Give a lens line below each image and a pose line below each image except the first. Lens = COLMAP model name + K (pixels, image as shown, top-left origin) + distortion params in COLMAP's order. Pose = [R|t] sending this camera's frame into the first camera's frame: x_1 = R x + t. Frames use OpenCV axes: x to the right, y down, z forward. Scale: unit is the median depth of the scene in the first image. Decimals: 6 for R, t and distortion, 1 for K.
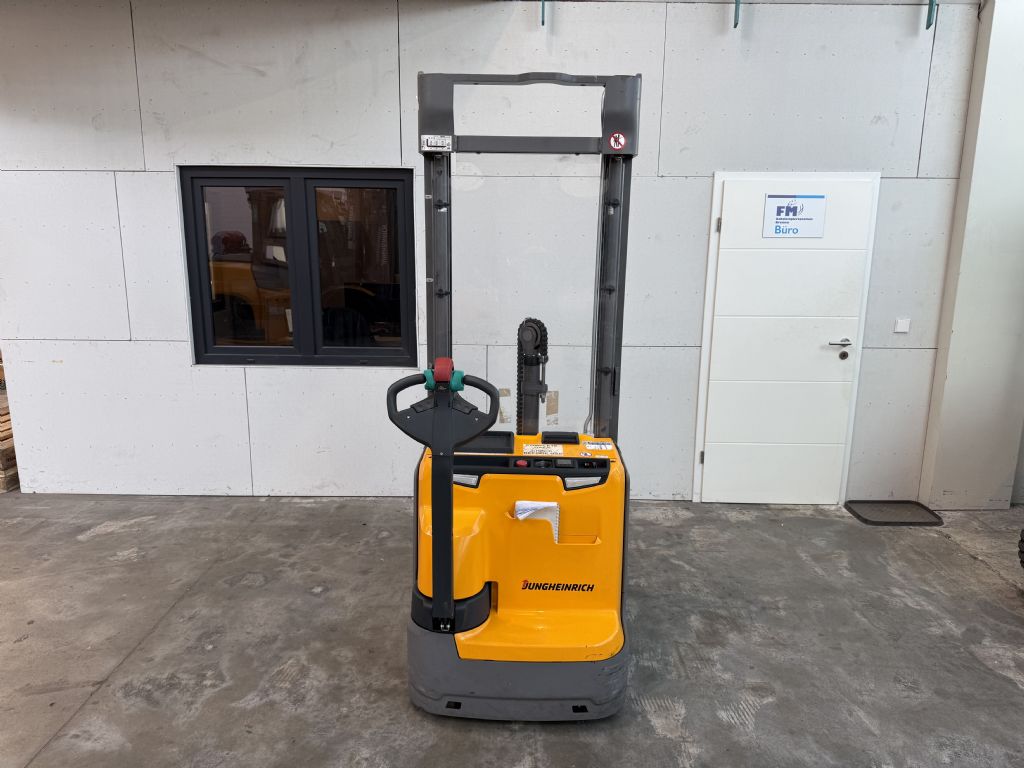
lens RADIAL K [[716.6, 0, 506.2], [0, 716.6, 383.2], [0, 0, 1]] dist [0.029501, -0.026807]
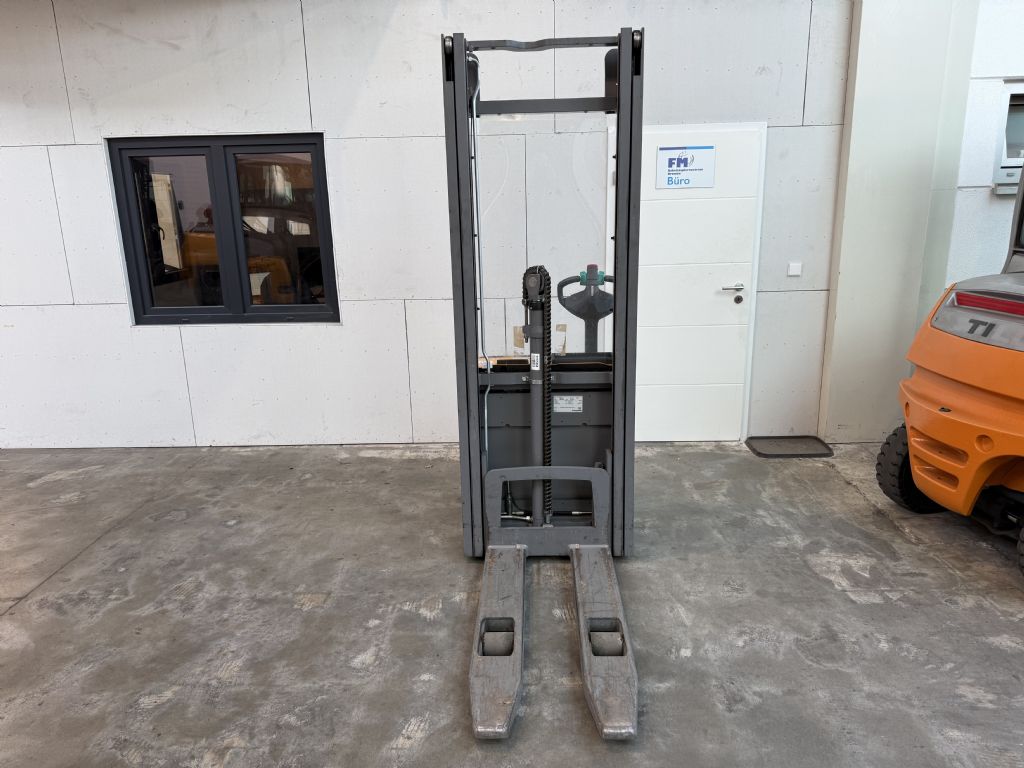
lens RADIAL K [[716.6, 0, 508.9], [0, 716.6, 382.0], [0, 0, 1]] dist [0.029501, -0.026807]
pose [[0.999325, -0.025822, -0.026117, 0.168677], [0.026901, 0.998761, 0.041878, 0.031753], [0.025004, -0.042552, 0.998781, -0.071239]]
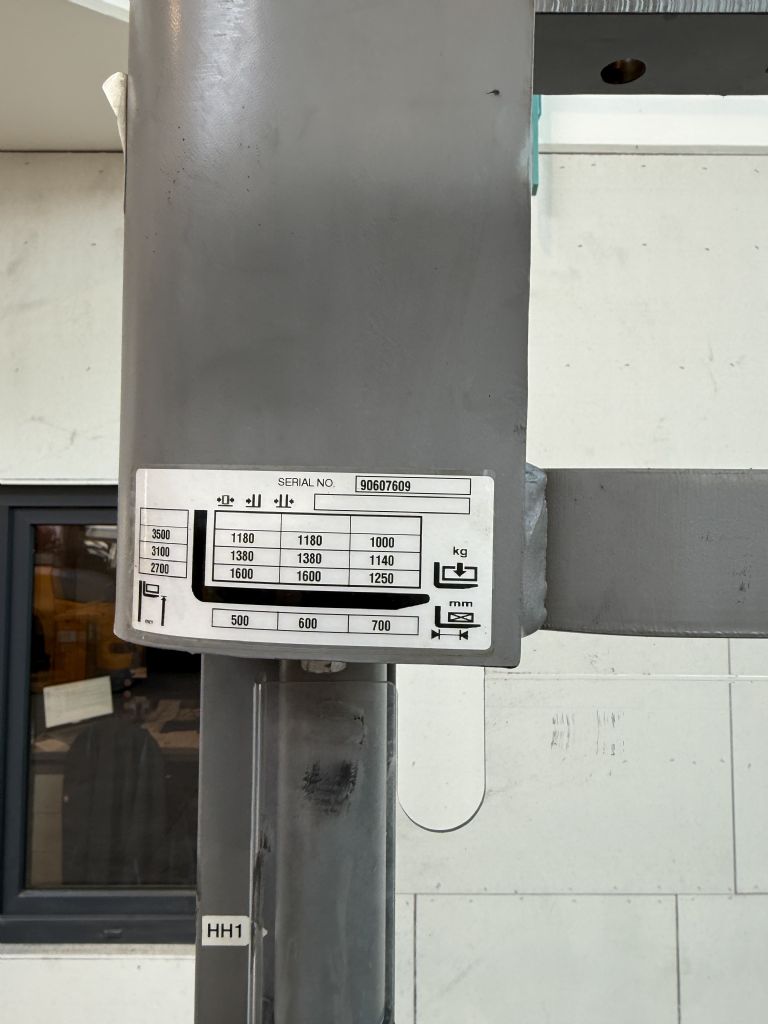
lens RADIAL K [[716.6, 0, 378.6], [0, 716.6, 472.5], [0, 0, 1]] dist [0.029501, -0.026807]
pose [[0.999916, -0.004764, 0.012021, -0.057182], [0.007523, 0.970434, -0.241250, -0.205535], [-0.010516, 0.241320, 0.970389, 0.582401]]
